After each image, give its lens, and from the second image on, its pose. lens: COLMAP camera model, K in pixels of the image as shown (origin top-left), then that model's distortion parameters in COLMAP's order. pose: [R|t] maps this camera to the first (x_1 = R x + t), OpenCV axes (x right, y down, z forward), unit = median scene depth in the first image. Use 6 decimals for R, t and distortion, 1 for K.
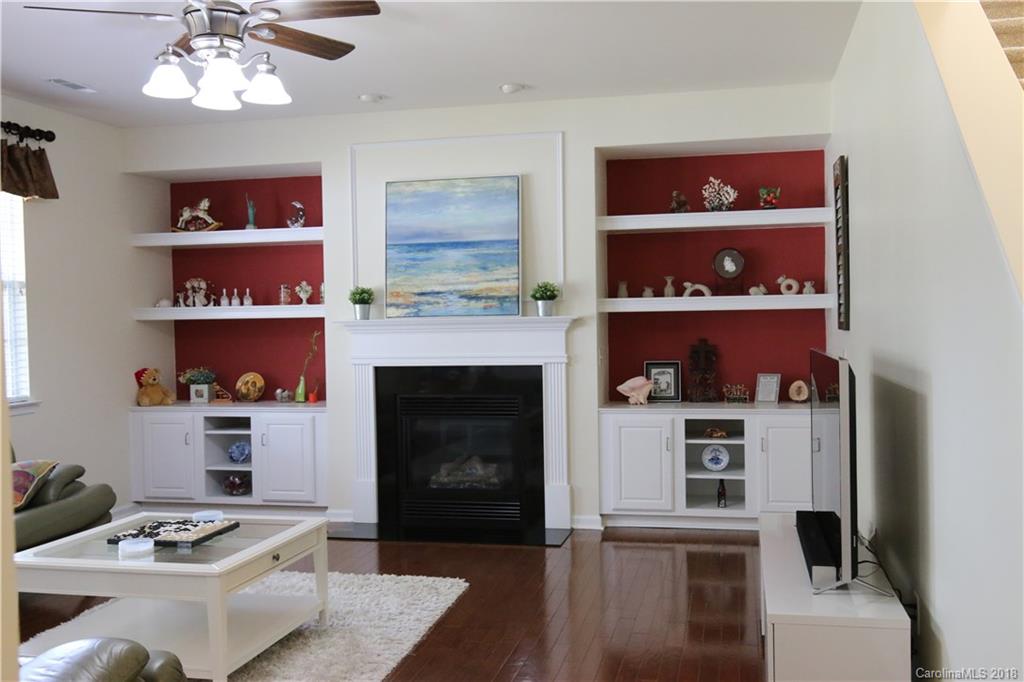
lens RADIAL K [[983.7, 0, 518.2], [0, 983.7, 348.6], [0, 0, 1]] dist [-0.006647, -0.002974]
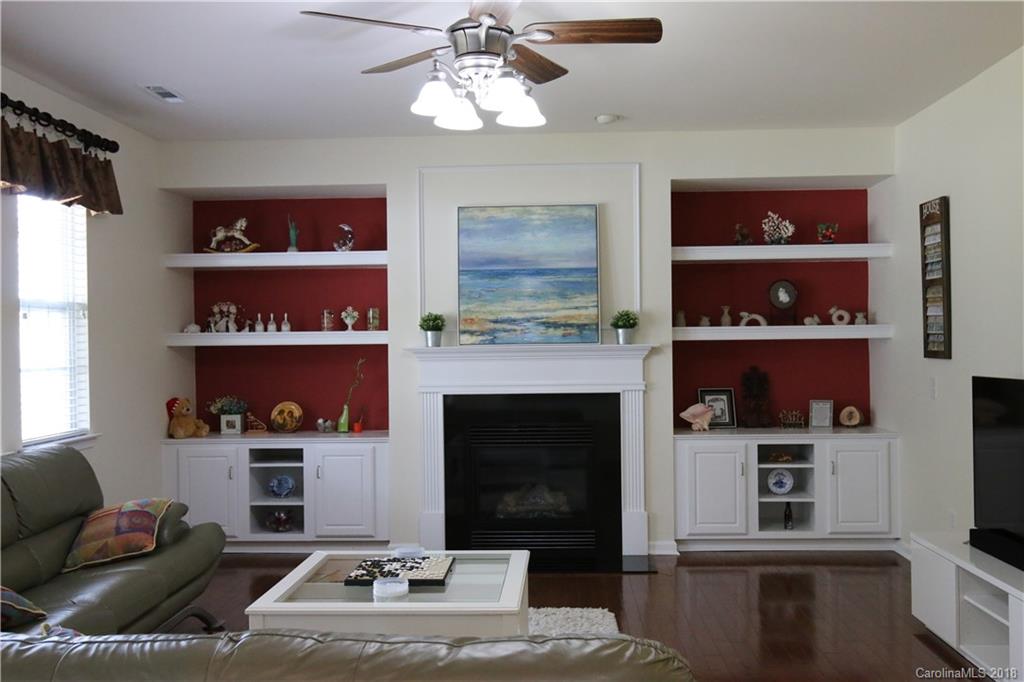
lens RADIAL K [[983.7, 0, 518.2], [0, 983.7, 348.6], [0, 0, 1]] dist [-0.006647, -0.002974]
pose [[0.983695, 0.004196, 0.179797, -0.253431], [0.000890, 0.999602, -0.028195, -0.000013], [-0.179844, 0.027895, 0.983300, 0.026336]]
